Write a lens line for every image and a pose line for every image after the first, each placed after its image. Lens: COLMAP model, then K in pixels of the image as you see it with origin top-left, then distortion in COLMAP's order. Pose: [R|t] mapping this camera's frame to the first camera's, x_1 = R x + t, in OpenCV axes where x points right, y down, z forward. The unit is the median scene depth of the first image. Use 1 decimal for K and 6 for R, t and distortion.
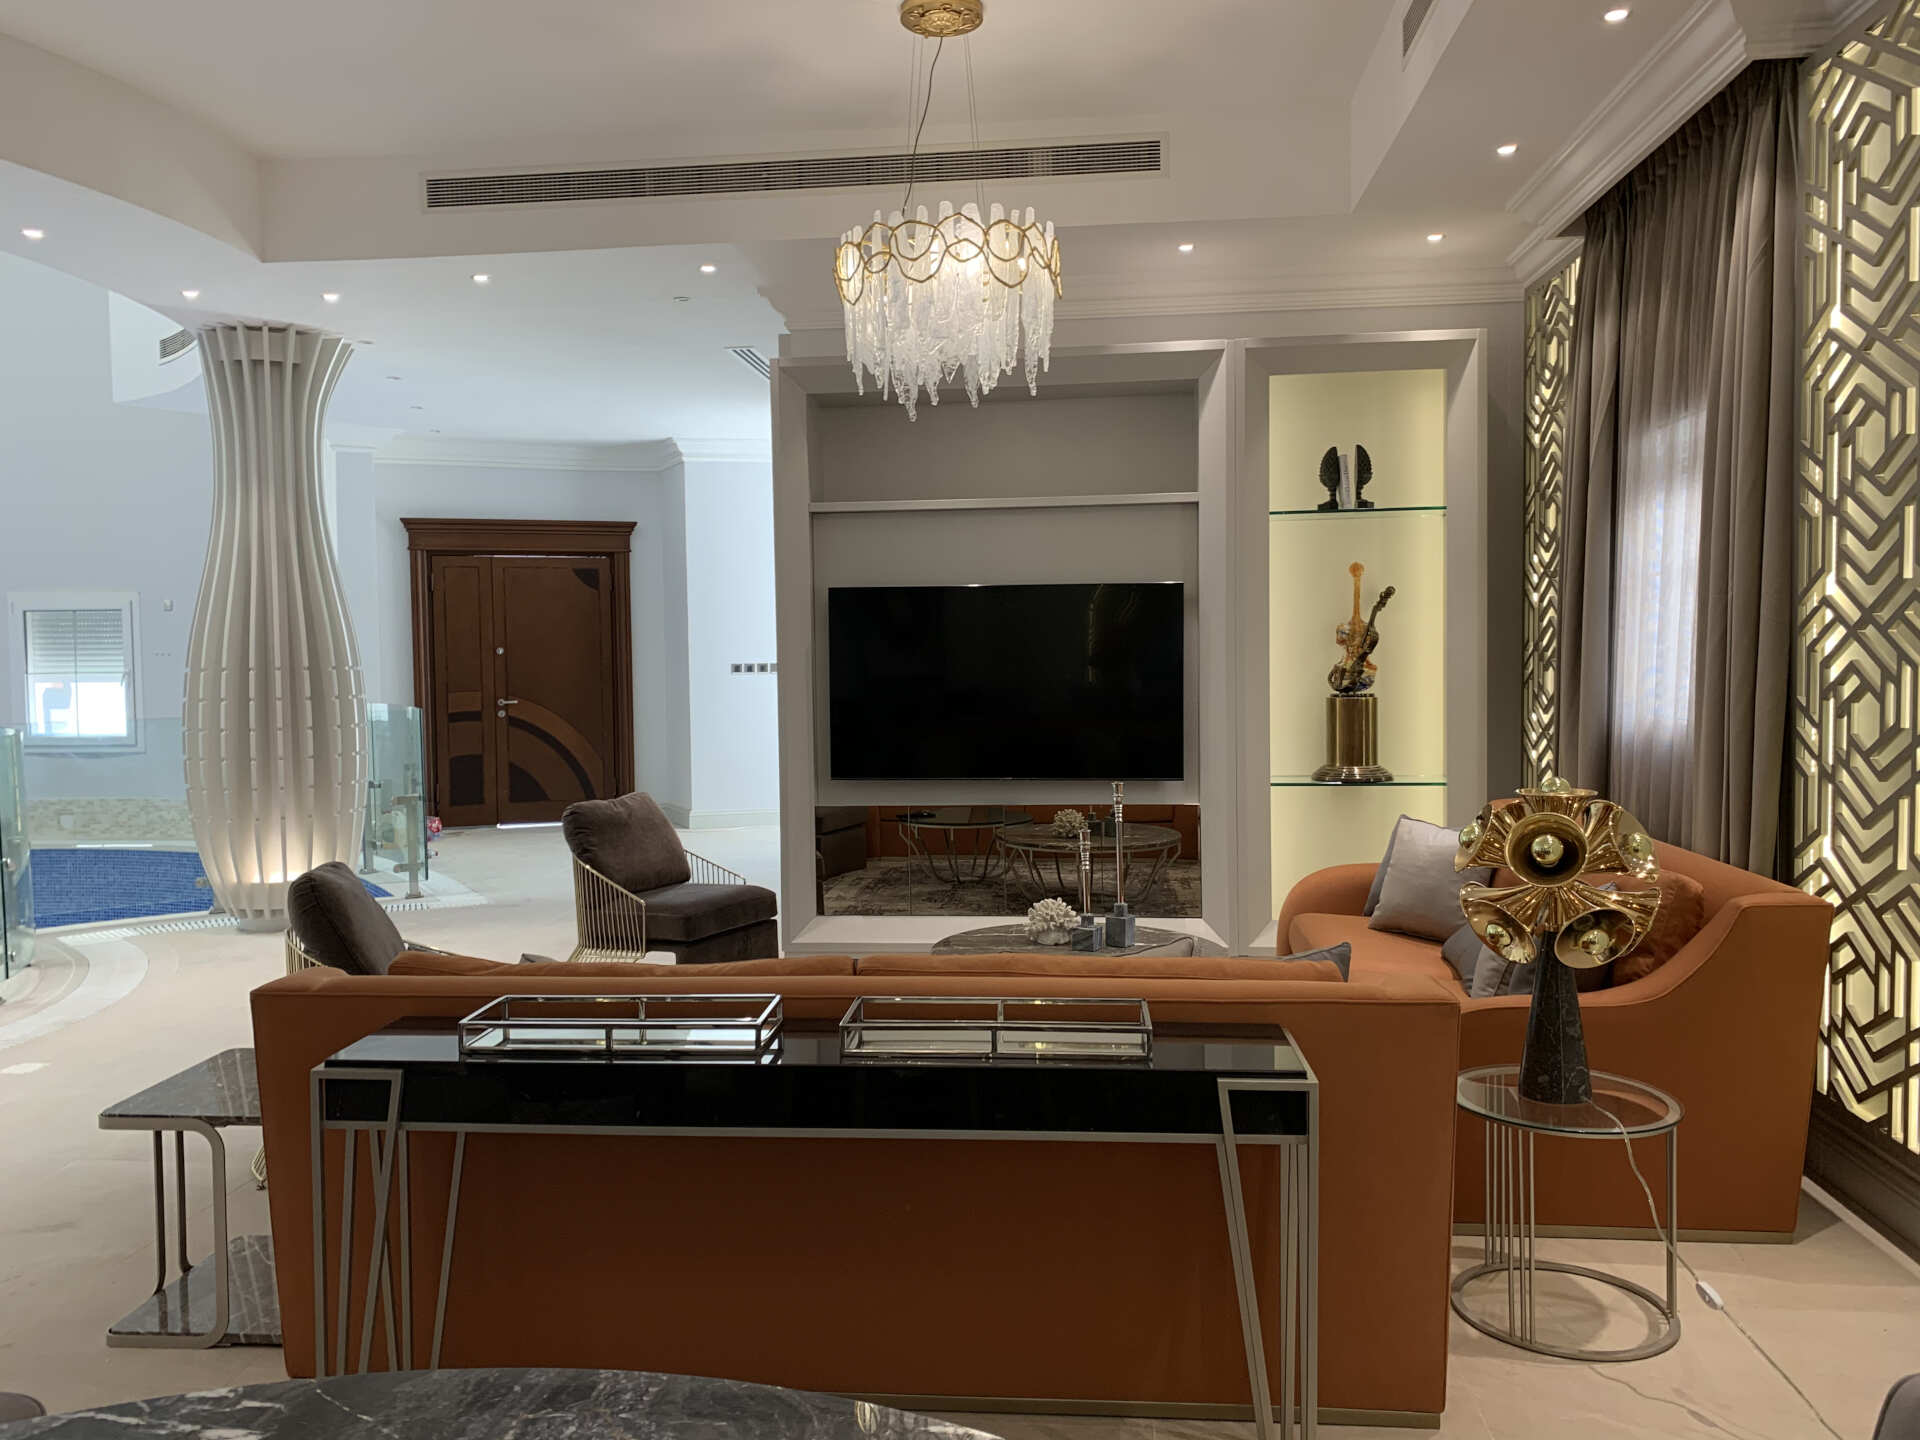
lens RADIAL K [[1476.5, 0, 962.4], [0, 1476.5, 682.2], [0, 0, 1]] dist [0.048544, -0.057485]
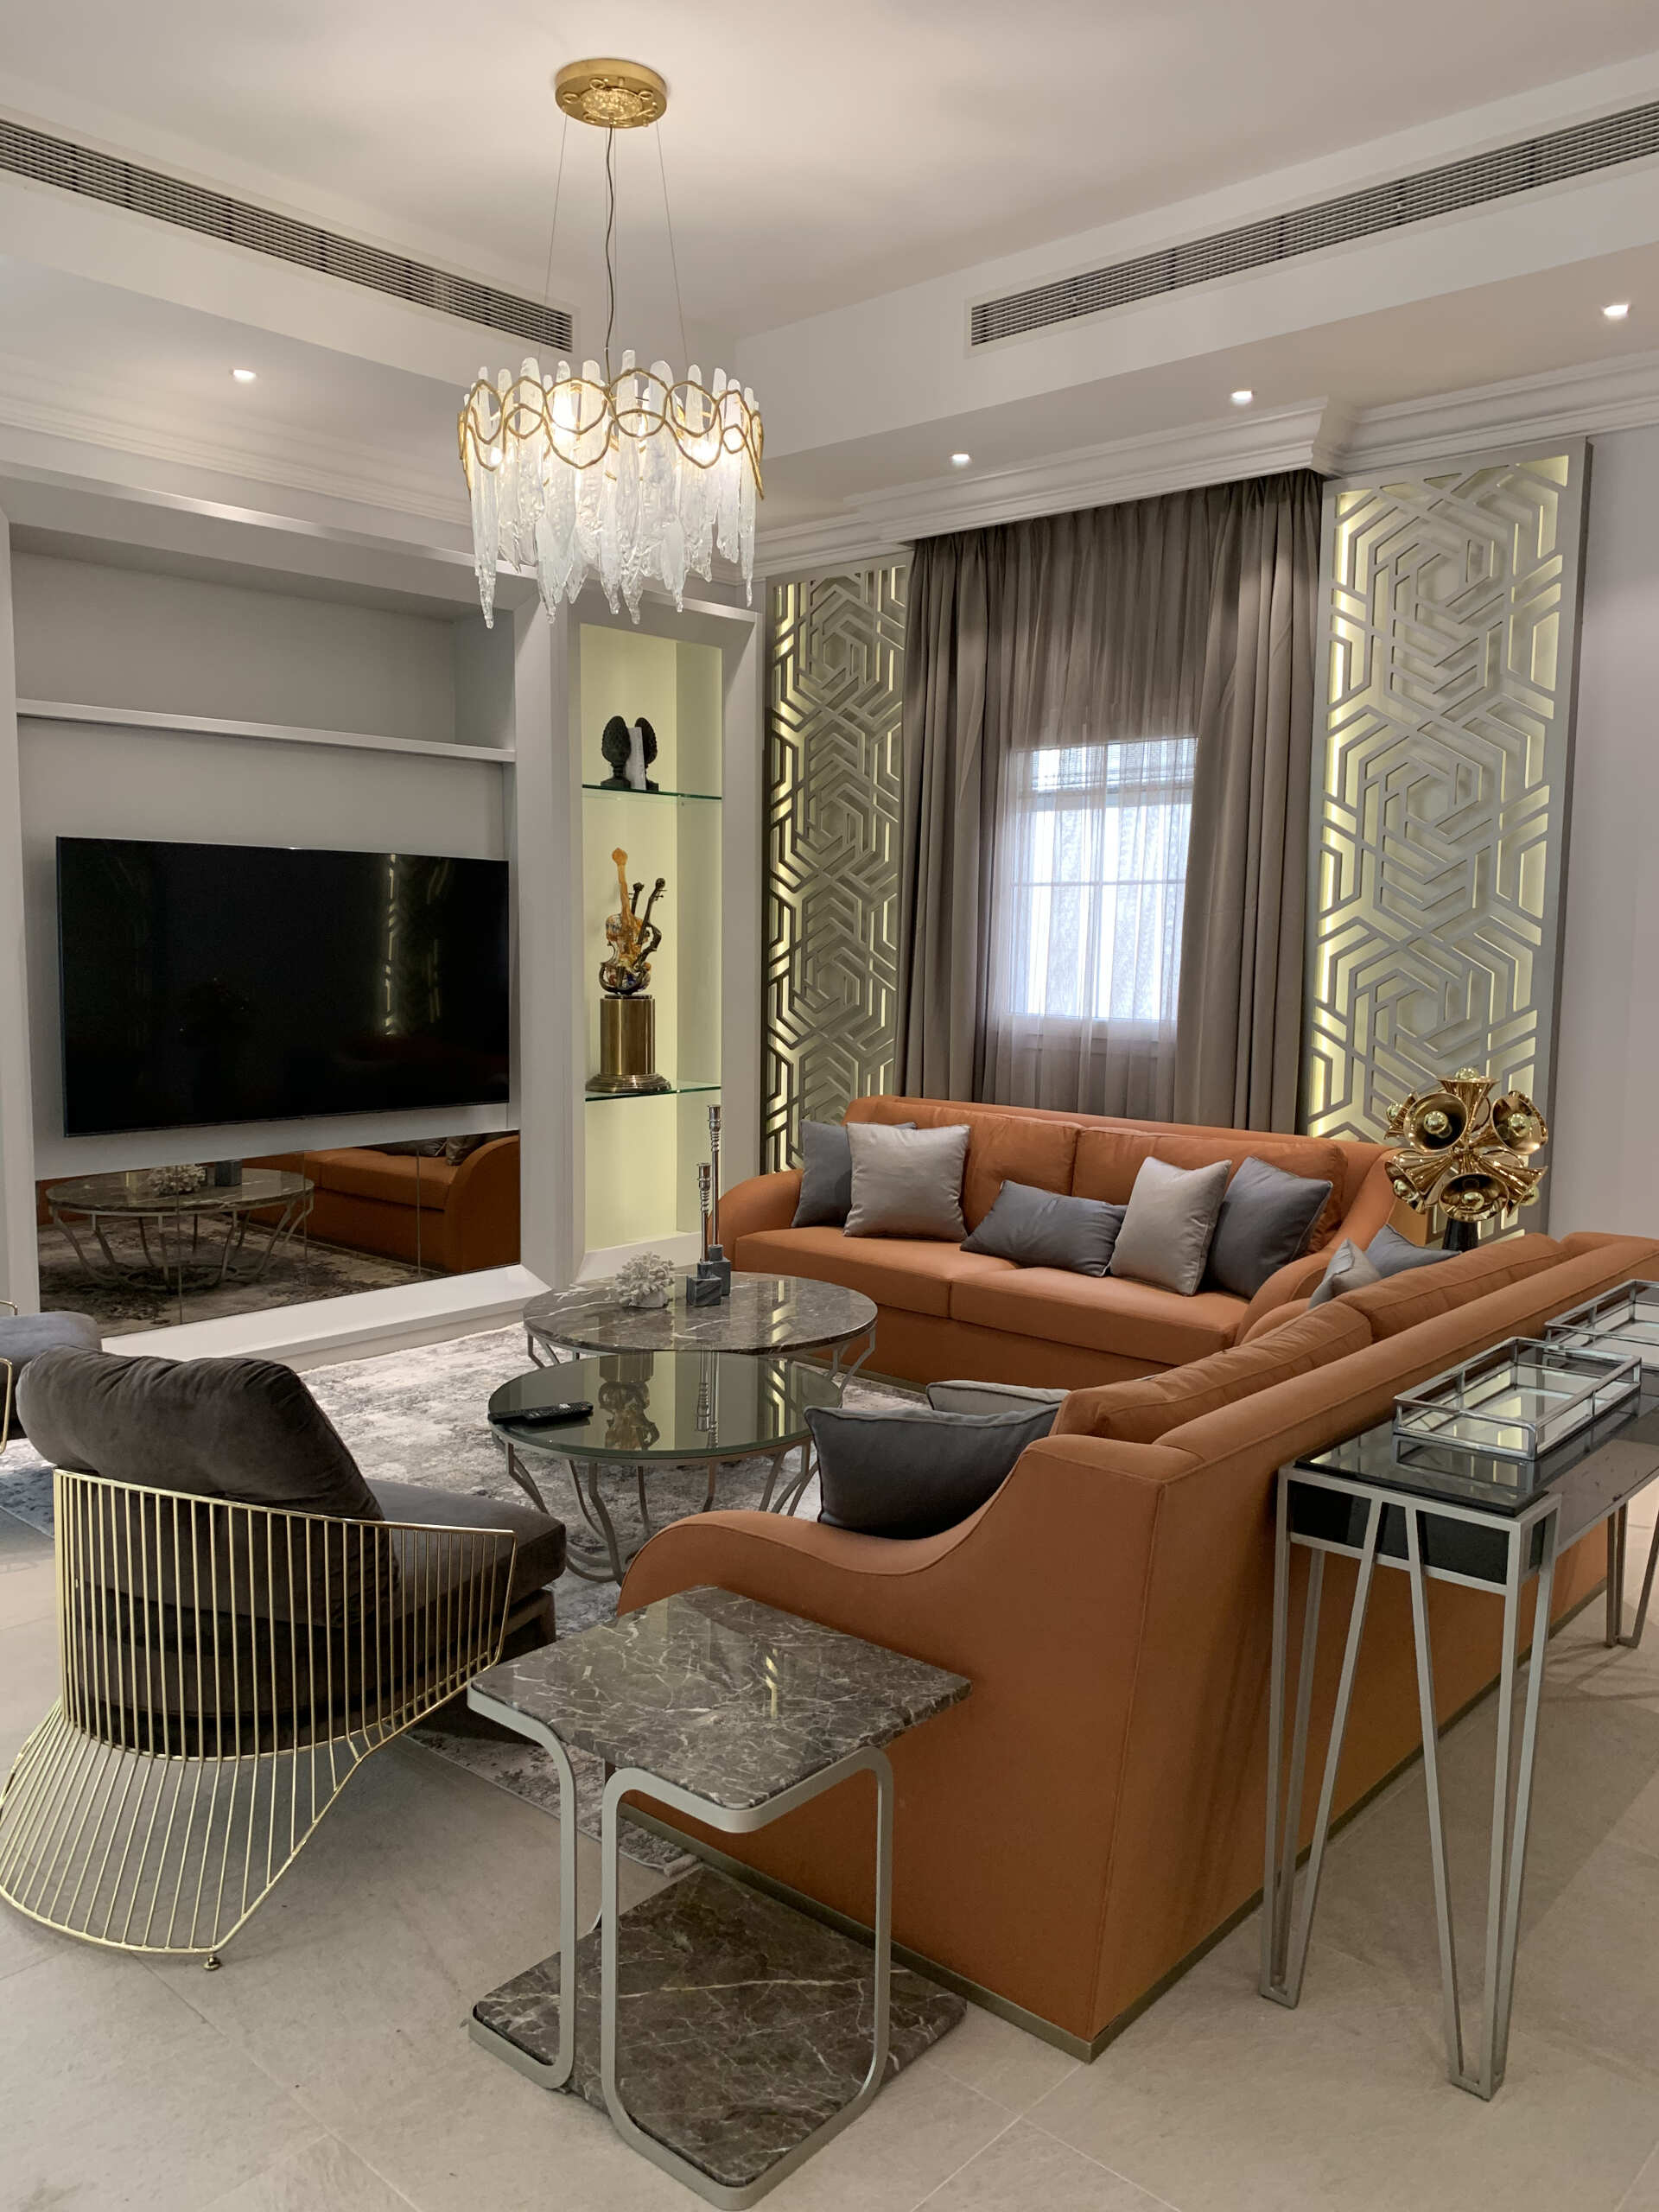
lens RADIAL K [[1701.0, 0, 829.5], [0, 1701.0, 1106.0], [0, 0, 1]] dist [0.048544, -0.057485]
pose [[0.584235, -0.062264, 0.809192, -0.526325], [0.002379, 0.997180, 0.075012, -0.002923], [-0.811581, -0.041900, 0.582736, 0.300870]]
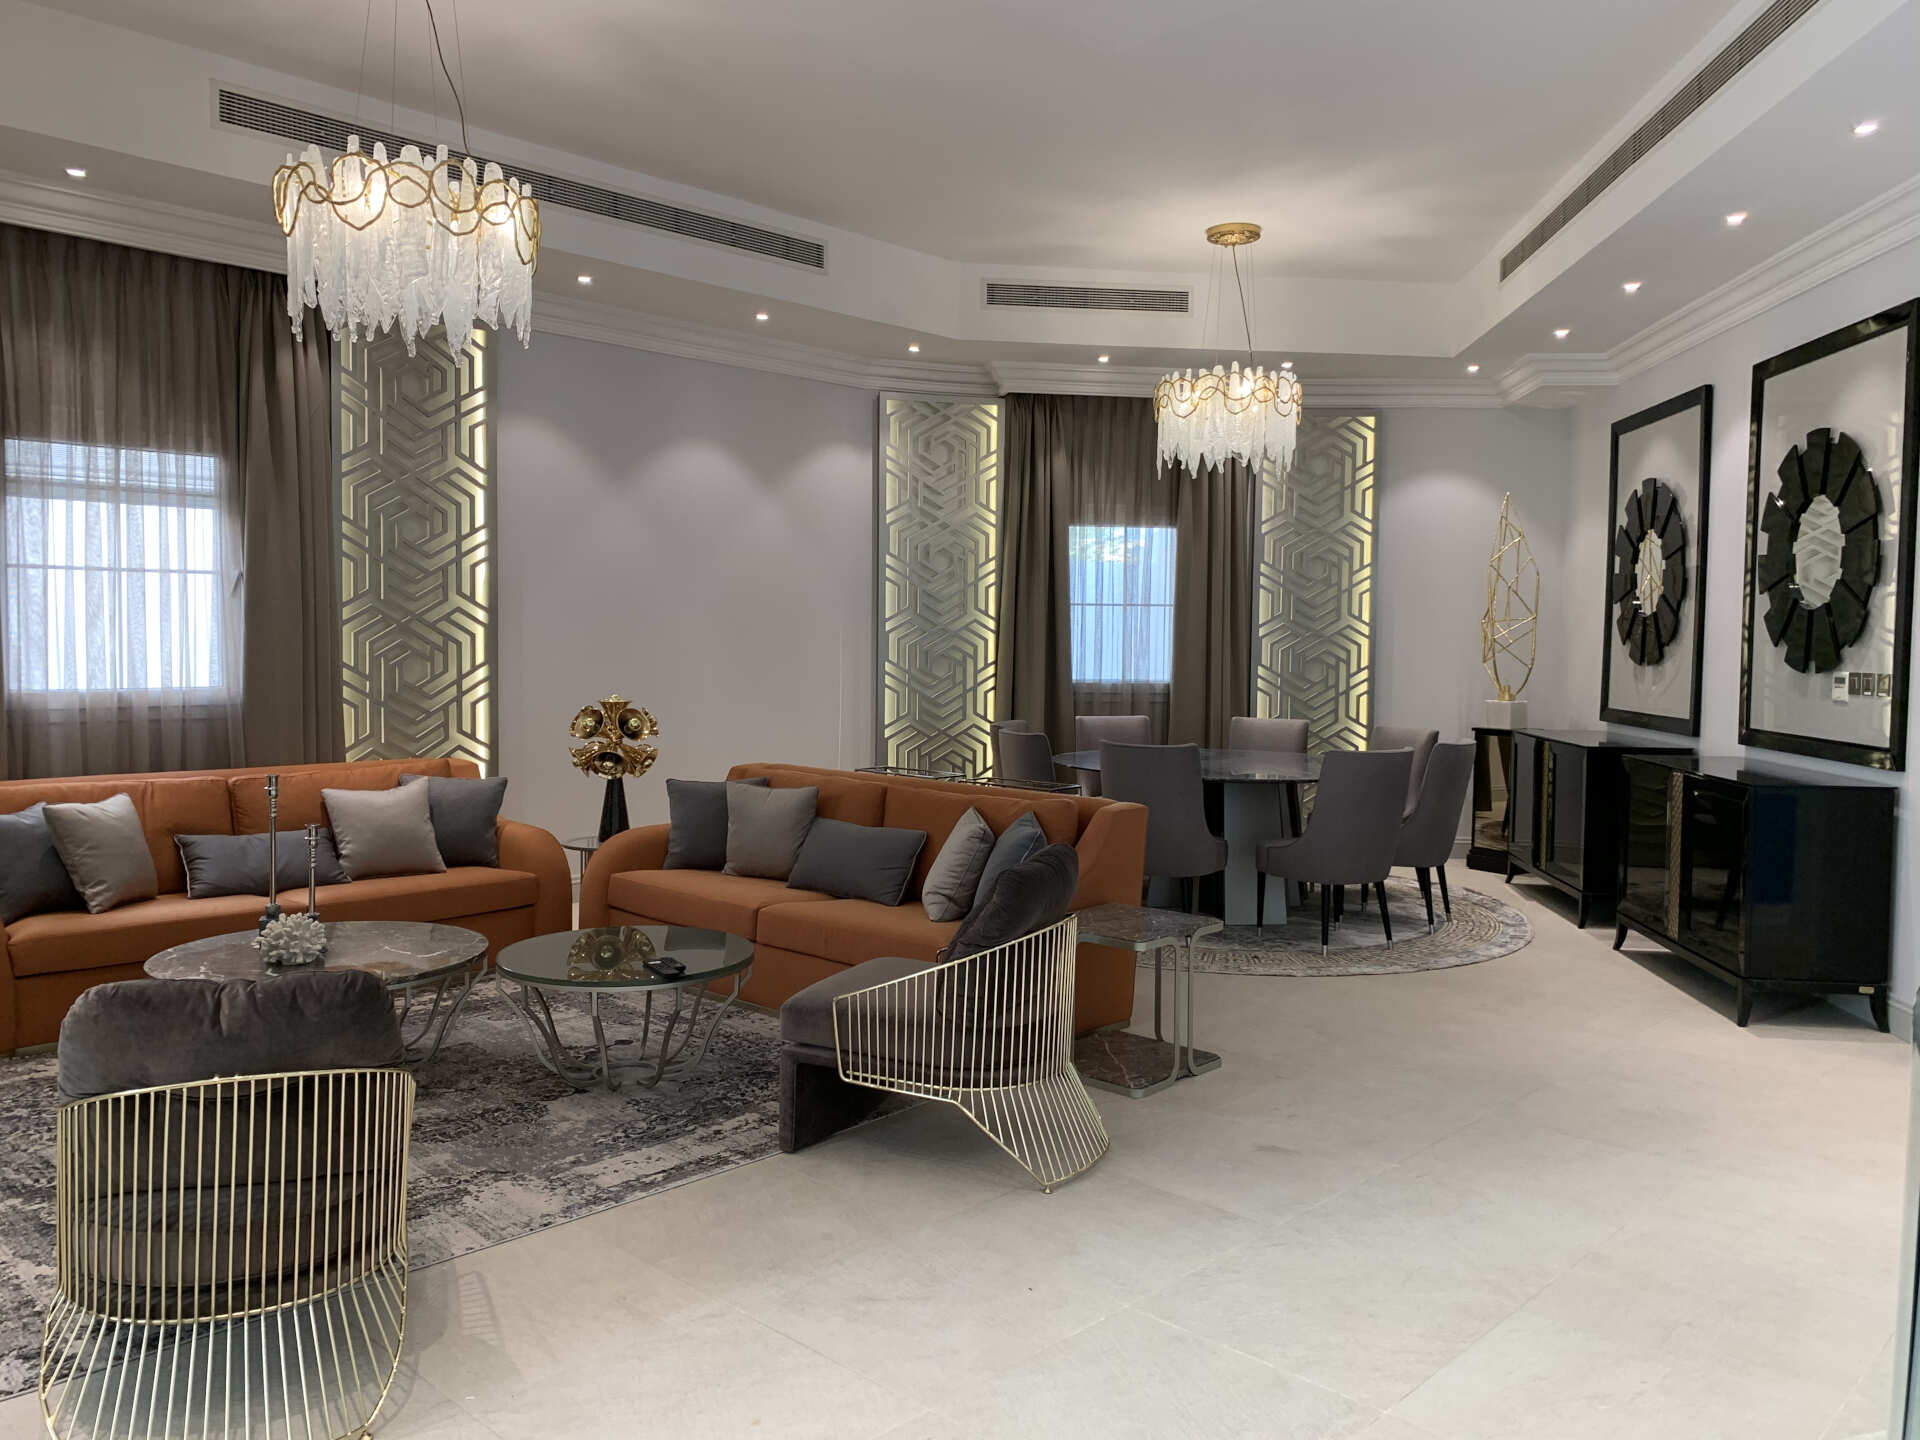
lens RADIAL K [[1476.5, 0, 962.4], [0, 1476.5, 682.2], [0, 0, 1]] dist [0.048544, -0.057485]
pose [[-0.780348, -0.014436, 0.625179, -0.668752], [0.017403, 0.998845, 0.044786, -0.017191], [-0.625103, 0.045828, -0.779195, 1.163806]]
